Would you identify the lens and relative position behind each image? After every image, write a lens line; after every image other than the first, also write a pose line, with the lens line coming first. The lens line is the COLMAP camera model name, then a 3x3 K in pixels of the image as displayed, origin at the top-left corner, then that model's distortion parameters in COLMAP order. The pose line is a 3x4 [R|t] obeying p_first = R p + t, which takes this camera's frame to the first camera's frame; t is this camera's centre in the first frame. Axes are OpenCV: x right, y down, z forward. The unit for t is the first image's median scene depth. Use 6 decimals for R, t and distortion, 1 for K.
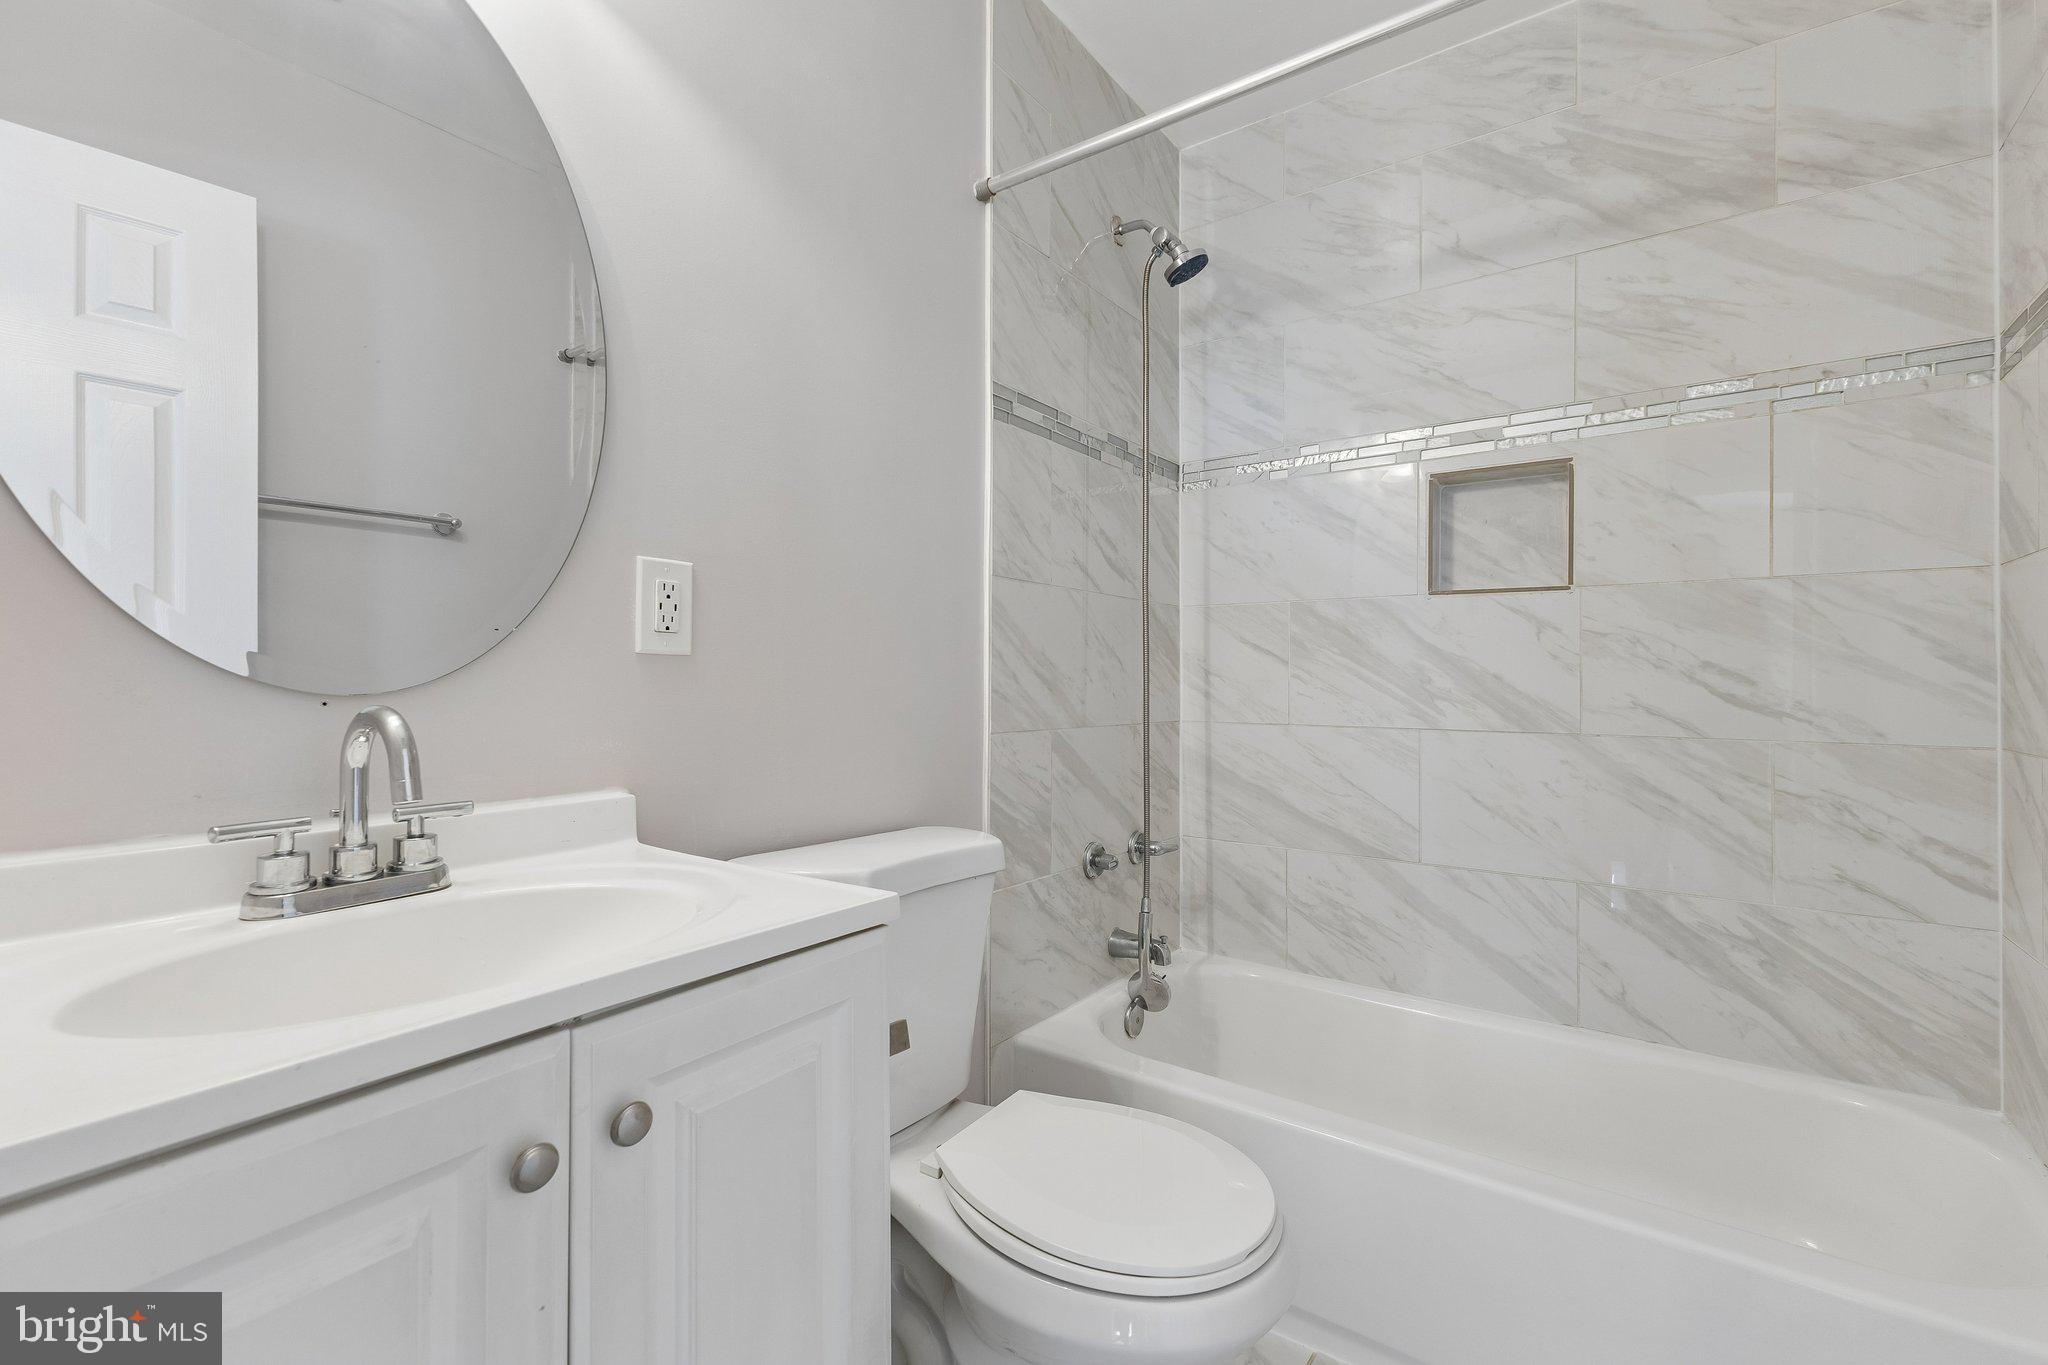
lens RADIAL K [[907.0, 0, 1027.2], [0, 907.0, 676.5], [0, 0, 1]] dist [0.013231, 0.001027]
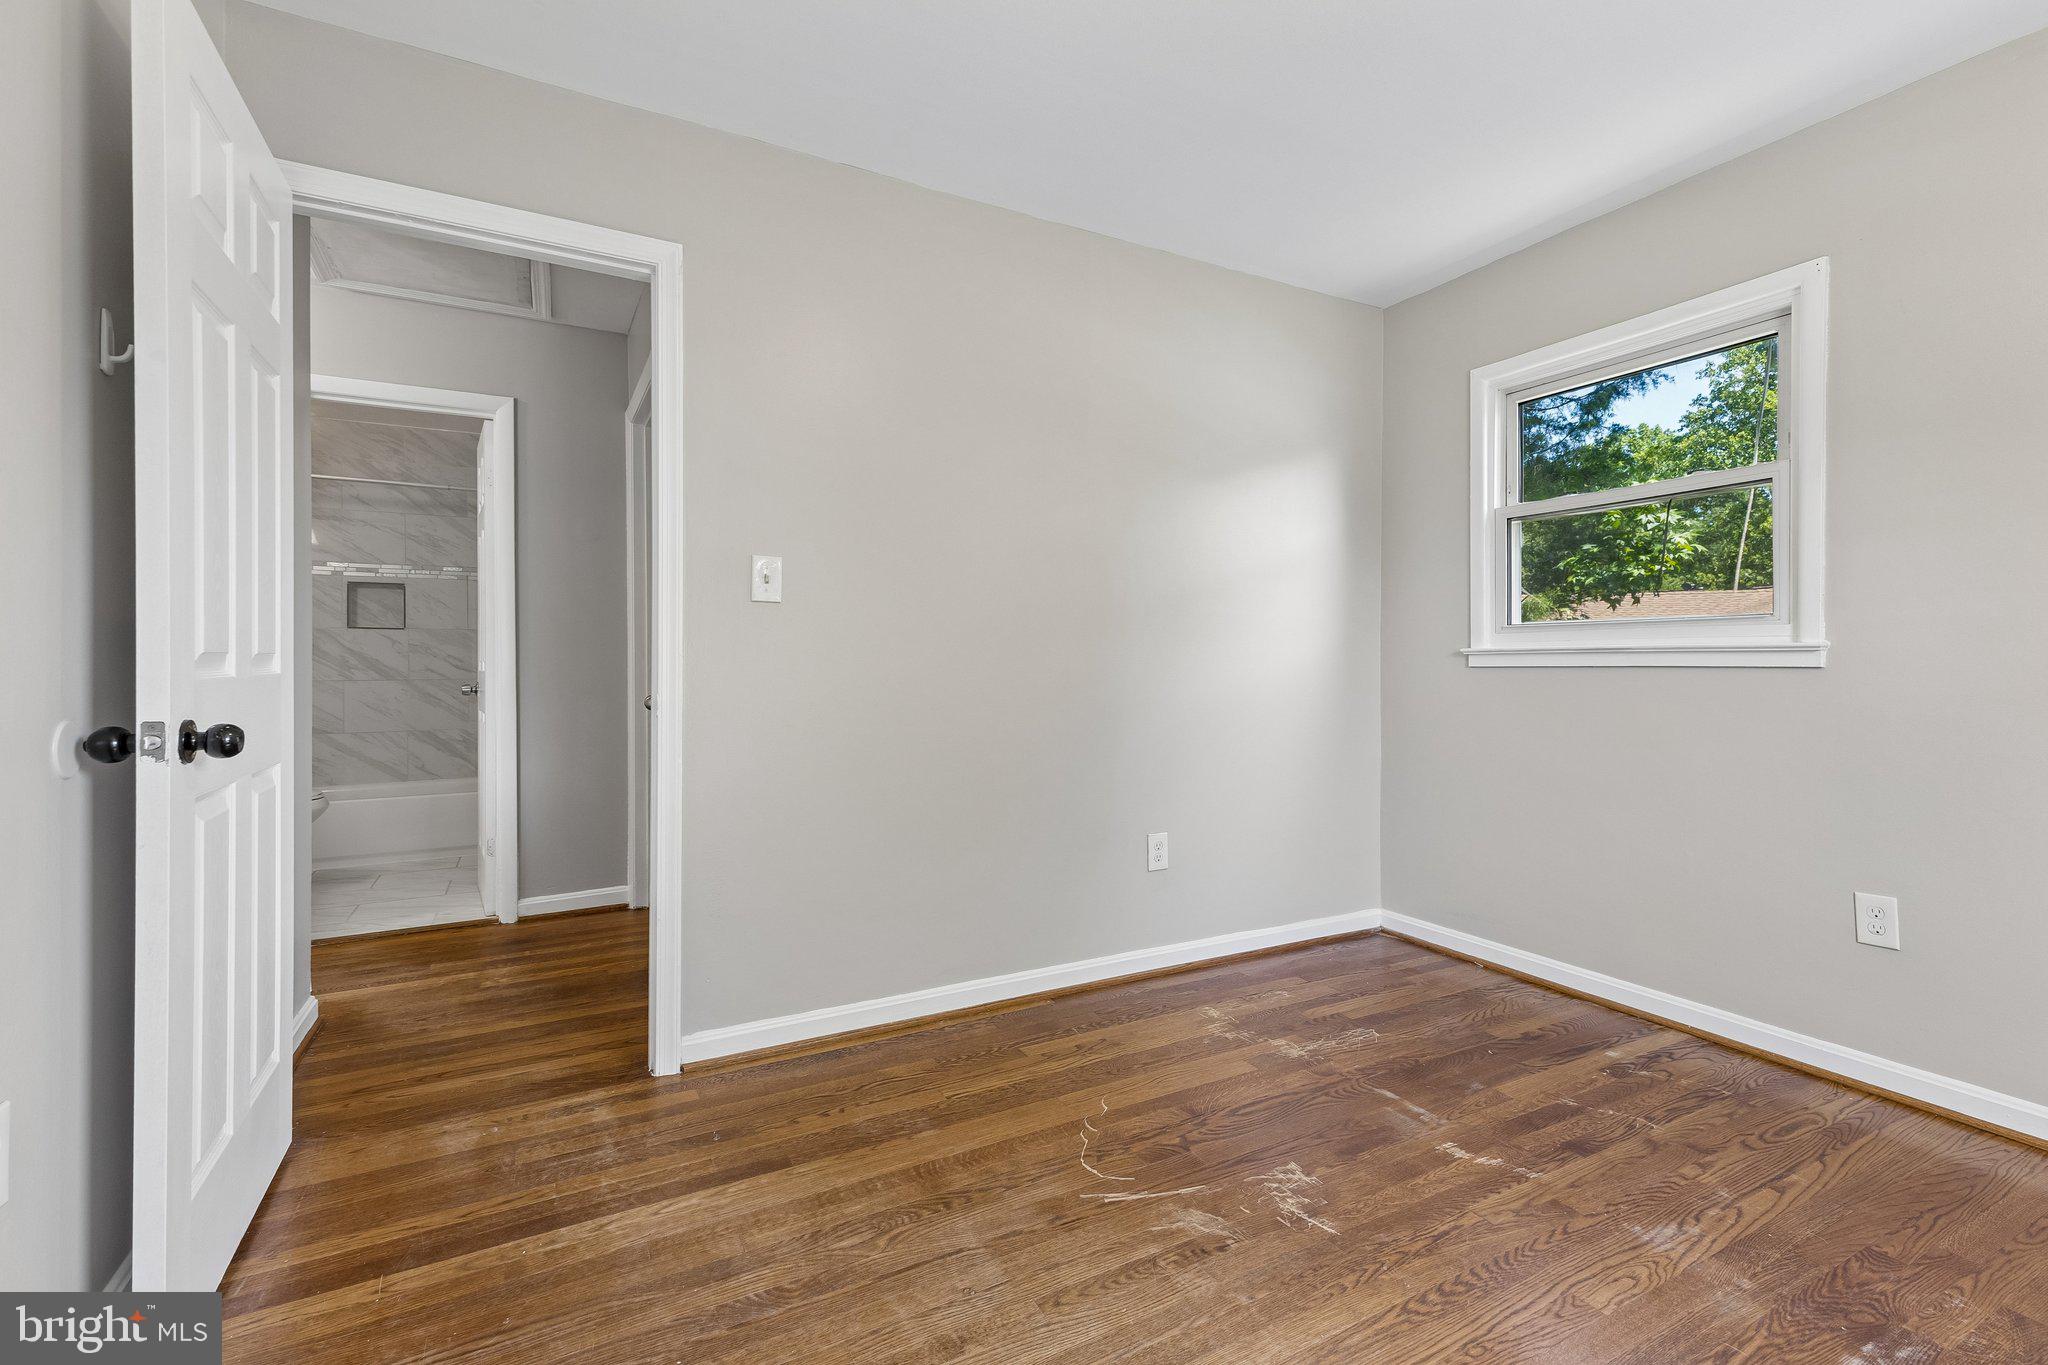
lens RADIAL K [[907.0, 0, 1022.1], [0, 907.0, 670.8], [0, 0, 1]] dist [0.013231, 0.001027]
pose [[0.453639, -0.006170, 0.891164, -1.010941], [0.002246, 0.999981, 0.005781, 0.020938], [-0.891183, -0.000621, 0.453644, -1.900506]]
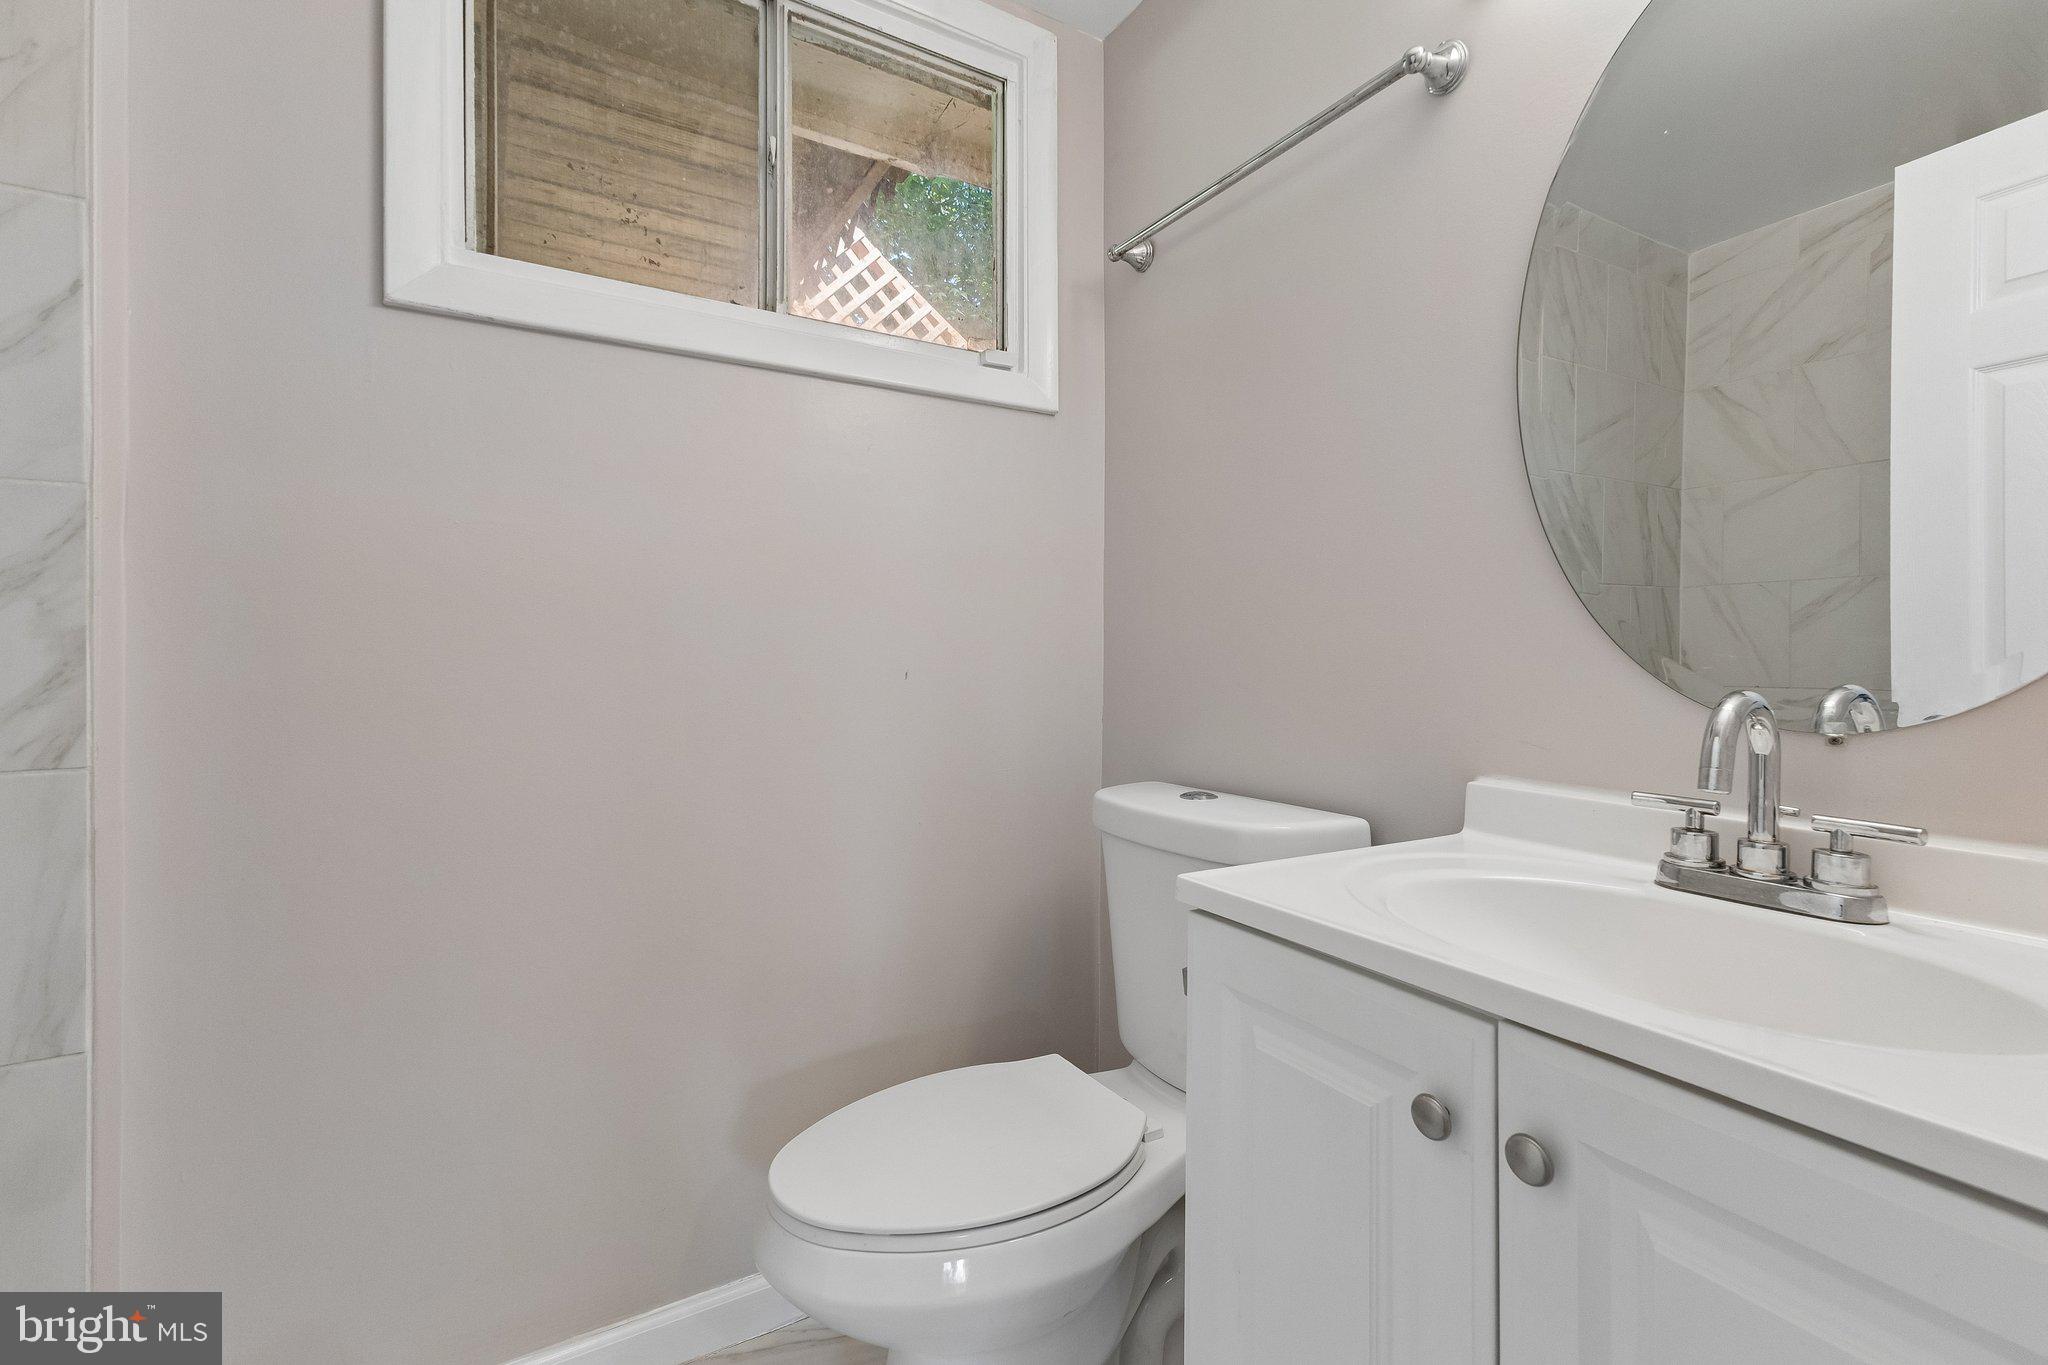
lens RADIAL K [[907.0, 0, 1021.8], [0, 907.0, 669.8], [0, 0, 1]] dist [0.013231, 0.001027]
pose [[-0.396137, 0.002564, -0.918188, 1.357041], [-0.001337, 0.999993, 0.003369, 0.004801], [0.918190, 0.002562, -0.396131, 2.038027]]
